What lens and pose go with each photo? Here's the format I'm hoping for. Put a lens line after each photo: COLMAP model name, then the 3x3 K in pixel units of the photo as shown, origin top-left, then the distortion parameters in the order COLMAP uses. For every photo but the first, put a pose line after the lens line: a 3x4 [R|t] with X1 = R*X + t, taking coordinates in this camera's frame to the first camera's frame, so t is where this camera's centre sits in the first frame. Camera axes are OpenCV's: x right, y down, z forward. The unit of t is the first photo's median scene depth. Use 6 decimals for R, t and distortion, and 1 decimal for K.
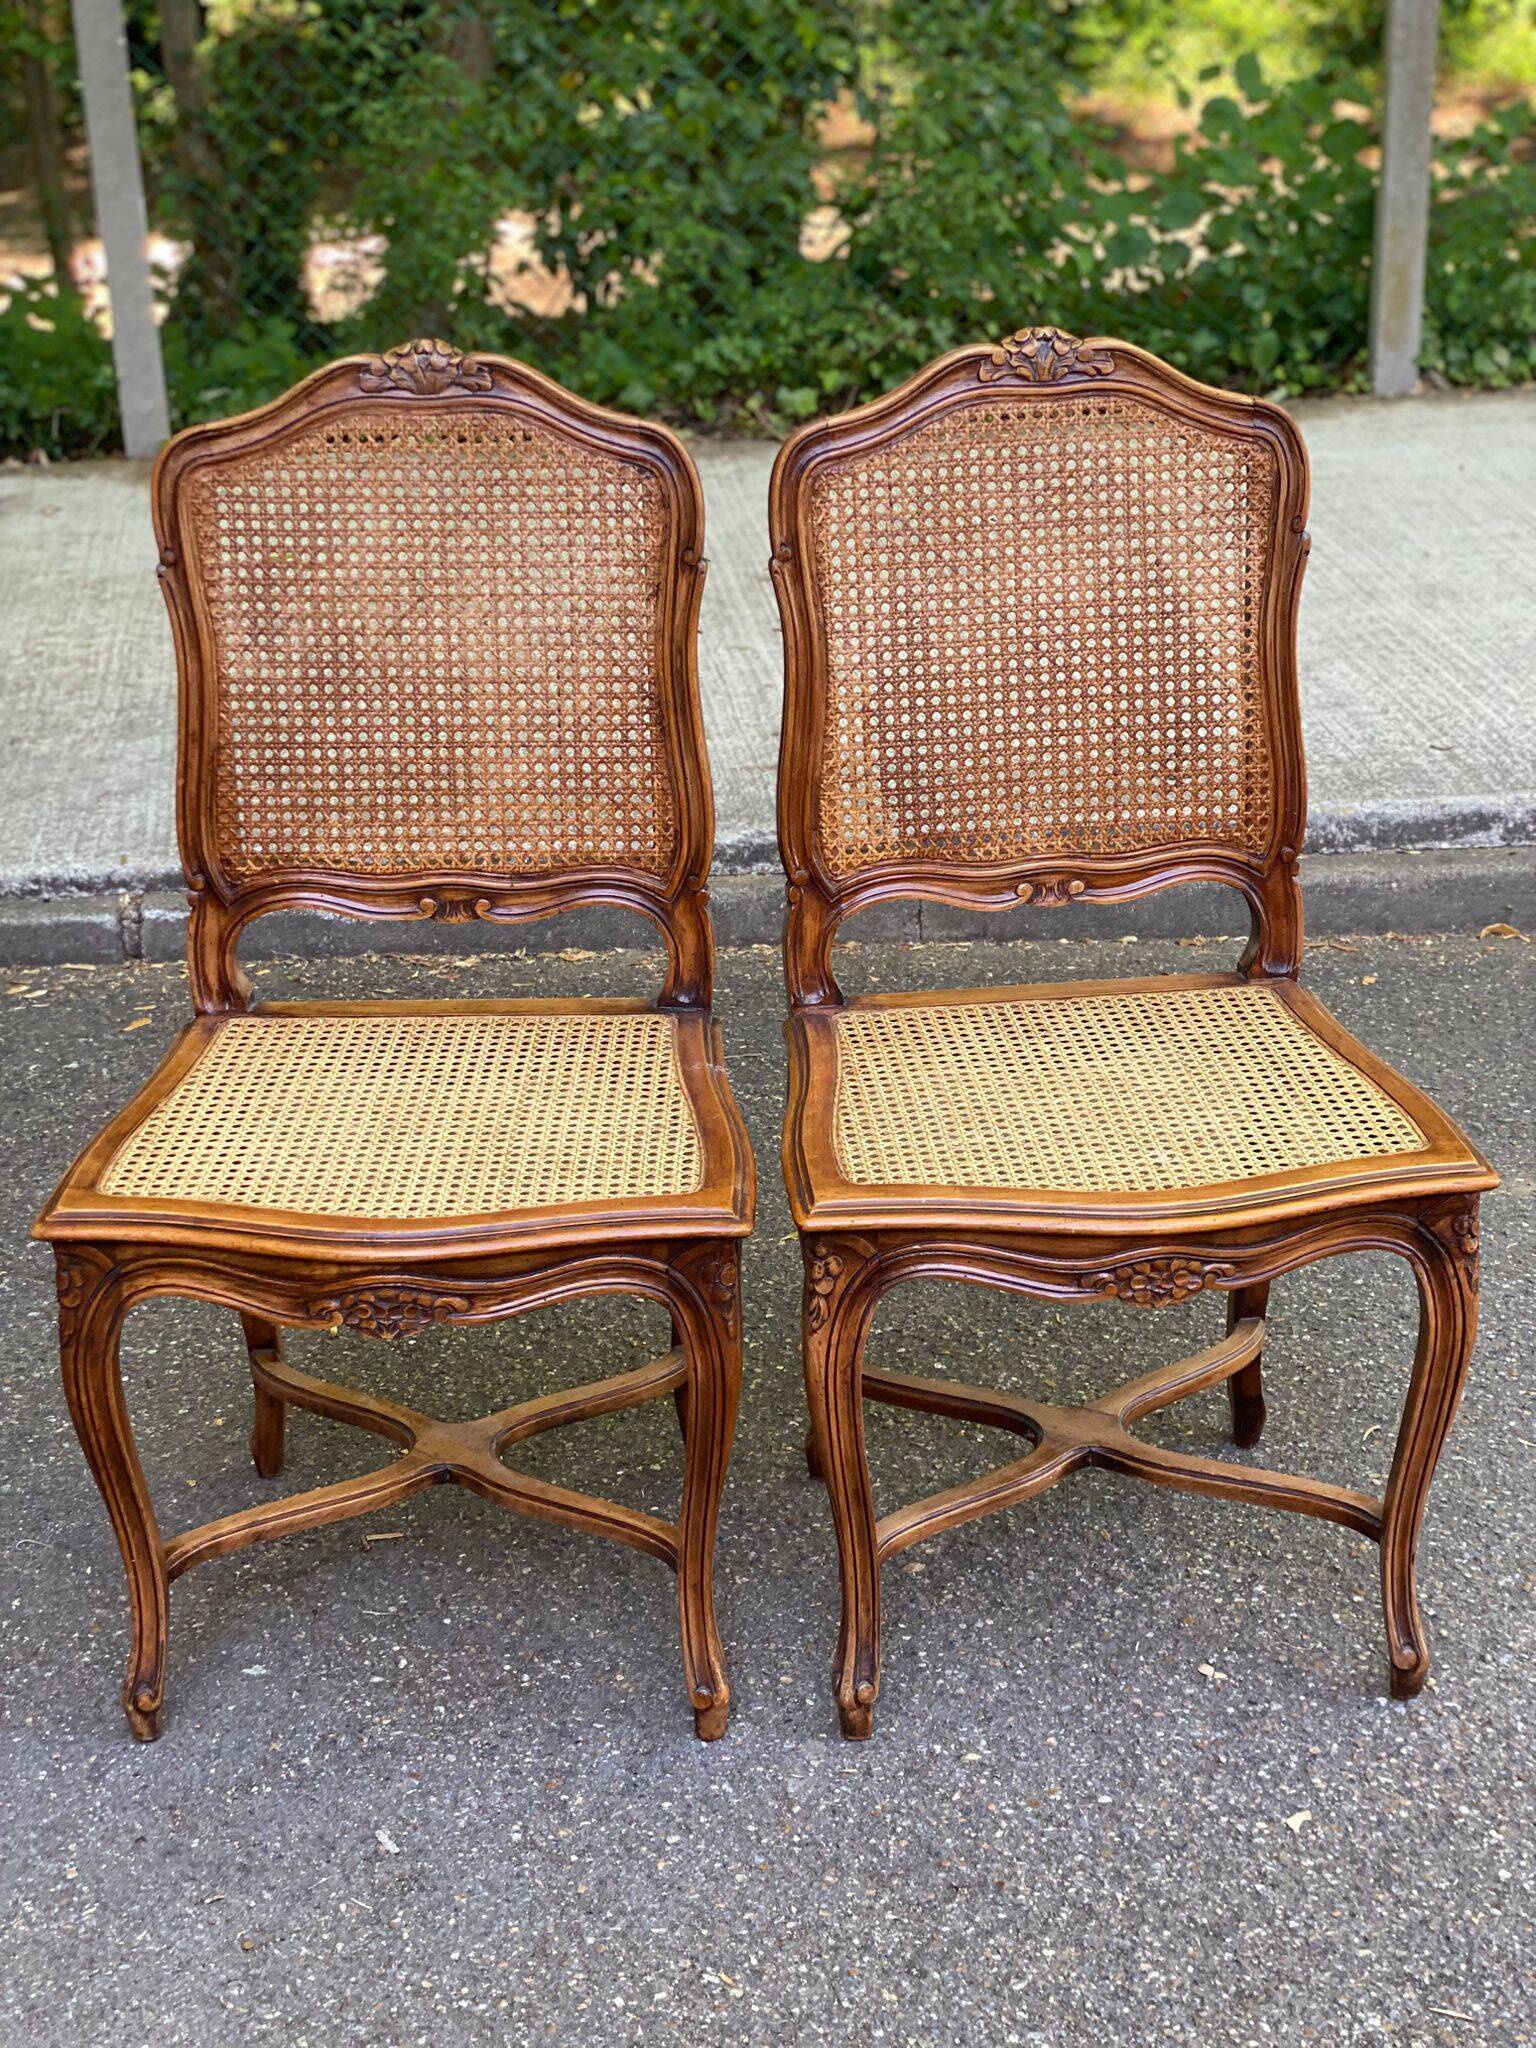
lens RADIAL K [[3094.8, 0, 757.8], [0, 3094.8, 1023.5], [0, 0, 1]] dist [0.112005, 0.000000]
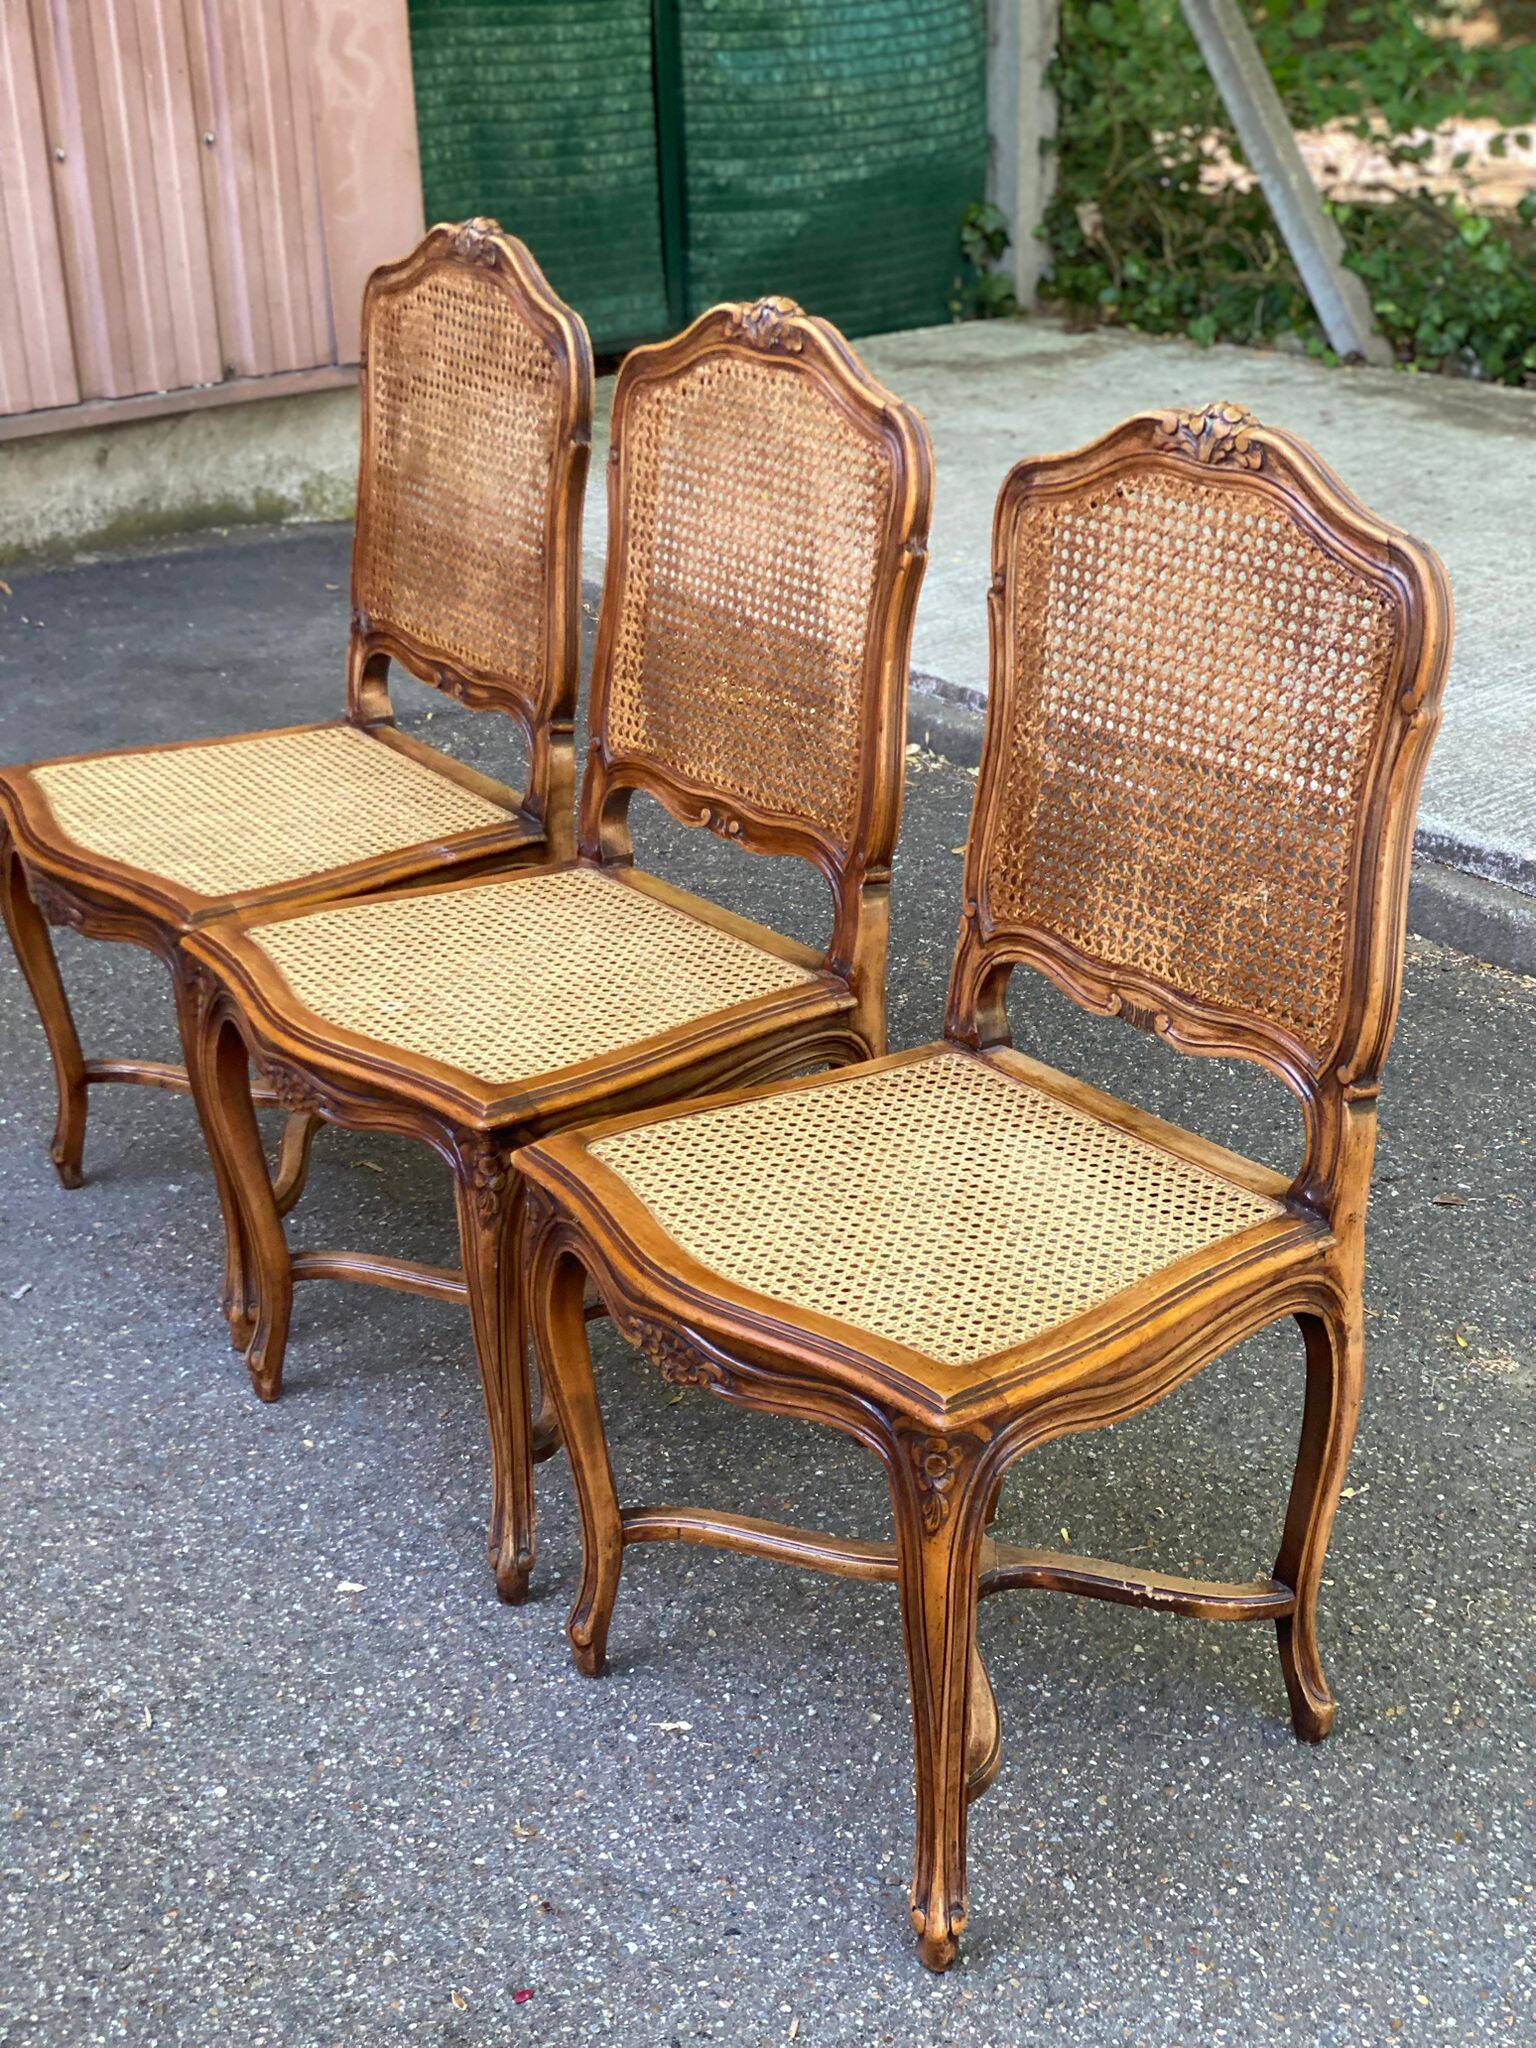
lens RADIAL K [[3065.7, 0, 791.8], [0, 3065.7, 1047.6], [0, 0, 1]] dist [0.120176, 0.000000]
pose [[0.581544, 0.334067, -0.741759, 0.963491], [-0.315415, 0.933063, 0.172937, -0.161966], [0.749880, 0.133391, 0.647987, 0.341353]]
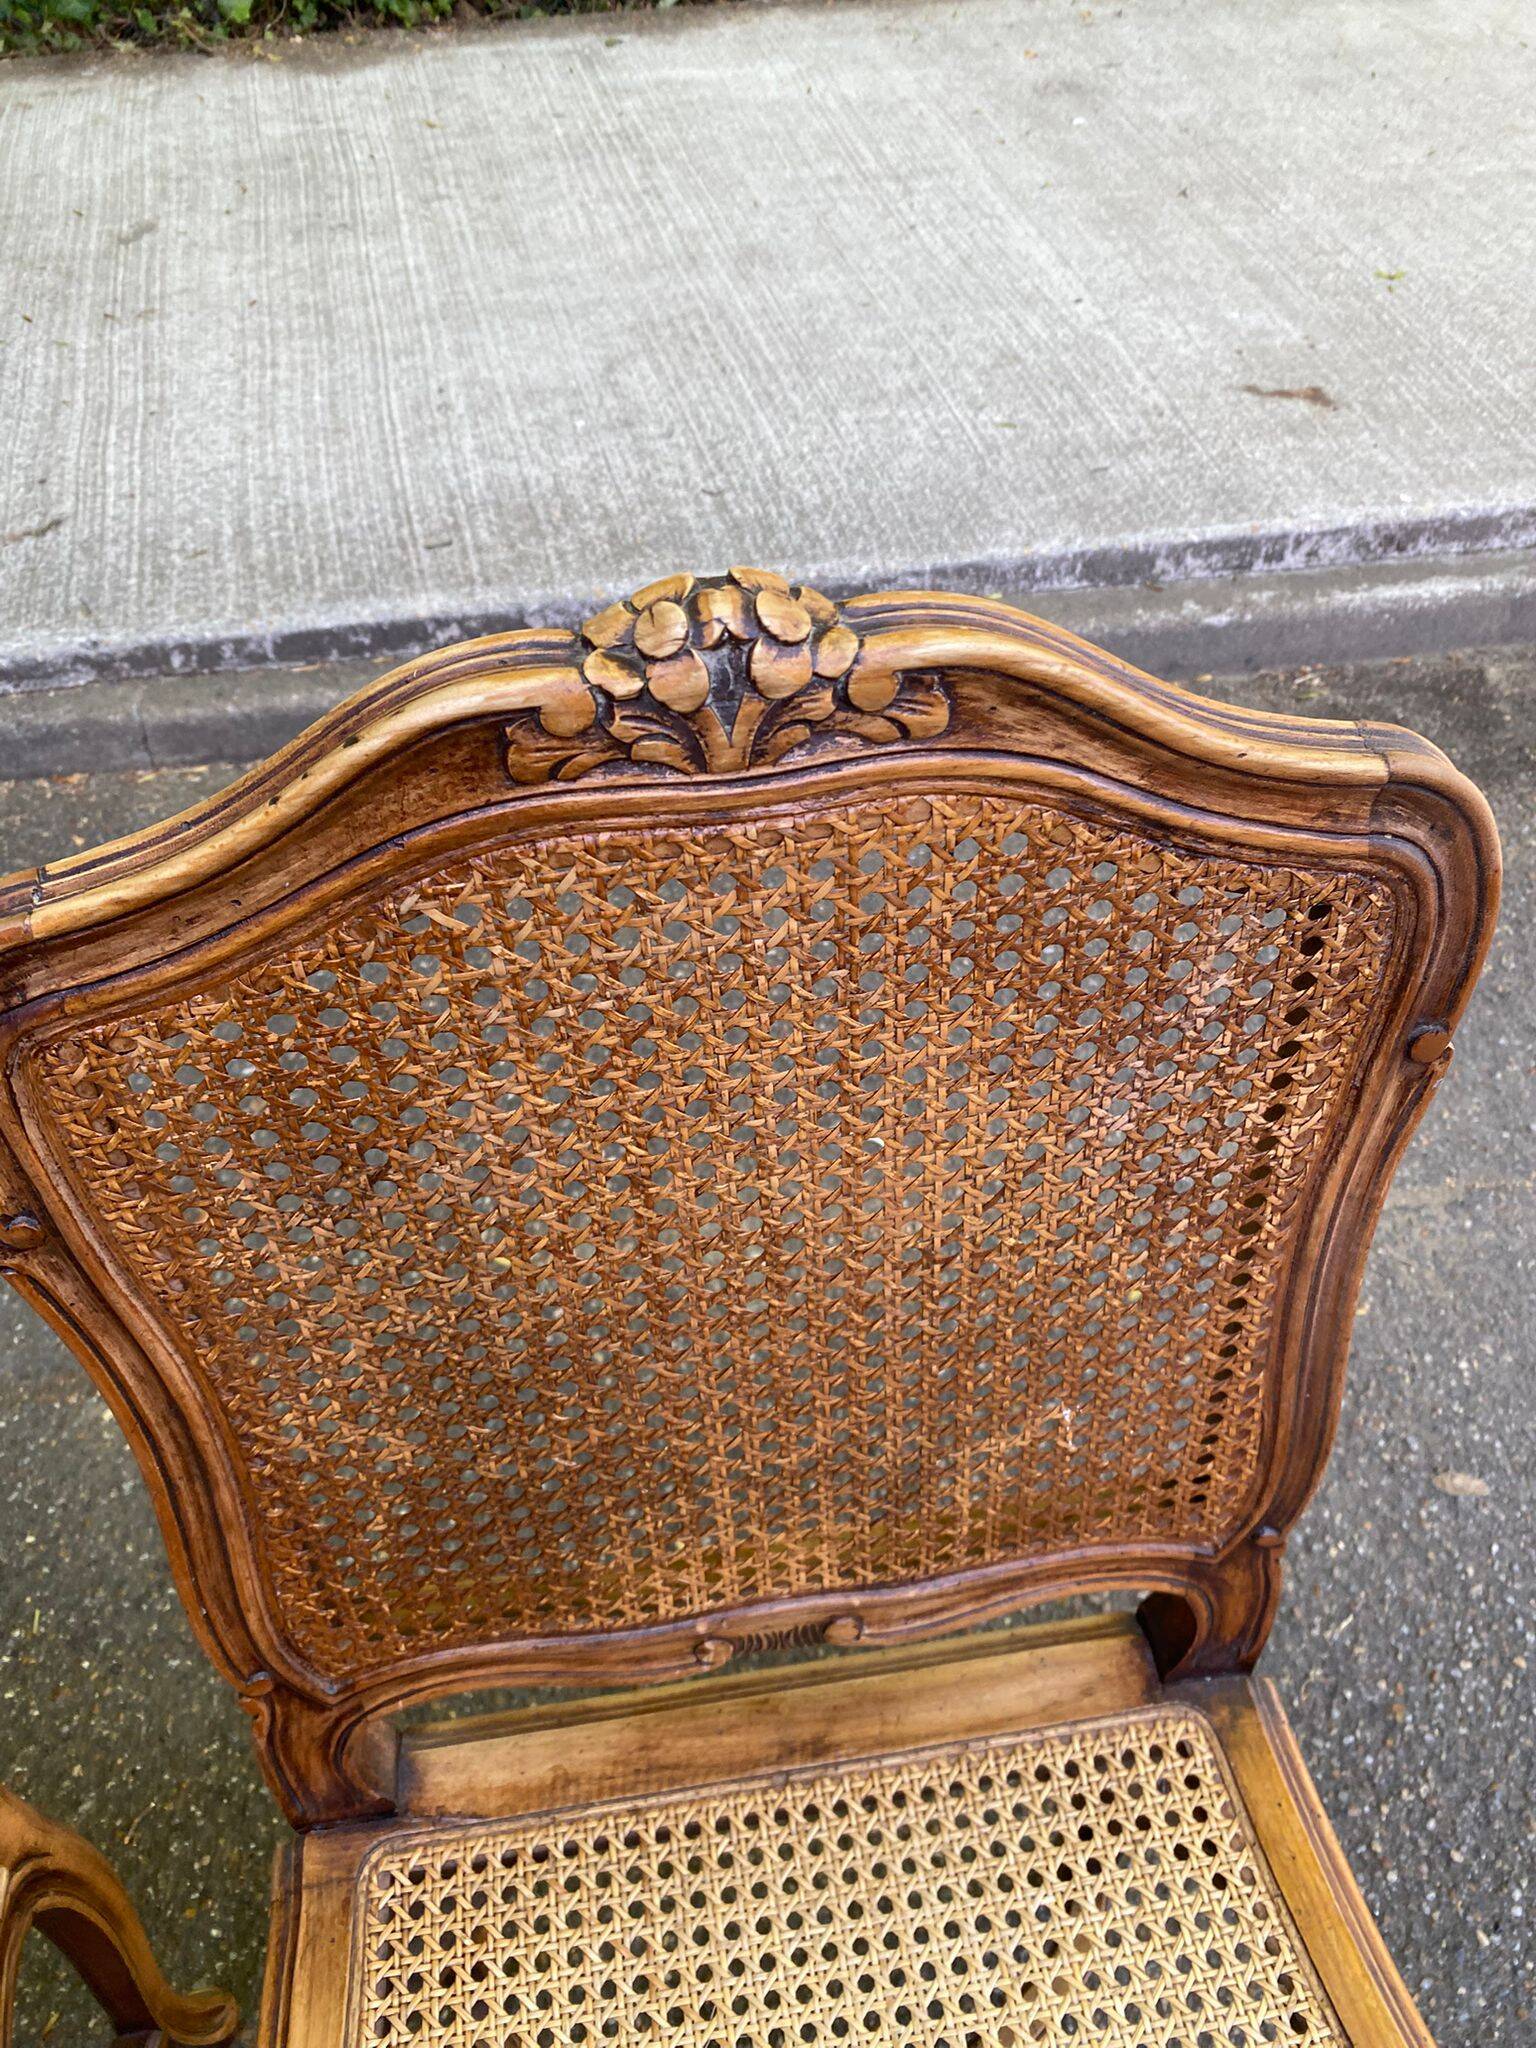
lens RADIAL K [[1577.9, 0, 800.2], [0, 1577.9, 1014.7], [0, 0, 1]] dist [0.015018, -0.021955]
pose [[0.990940, -0.078192, 0.109200, 0.312432], [0.027658, 0.914434, 0.403789, -0.242128], [-0.131430, -0.397110, 0.908311, 0.827758]]
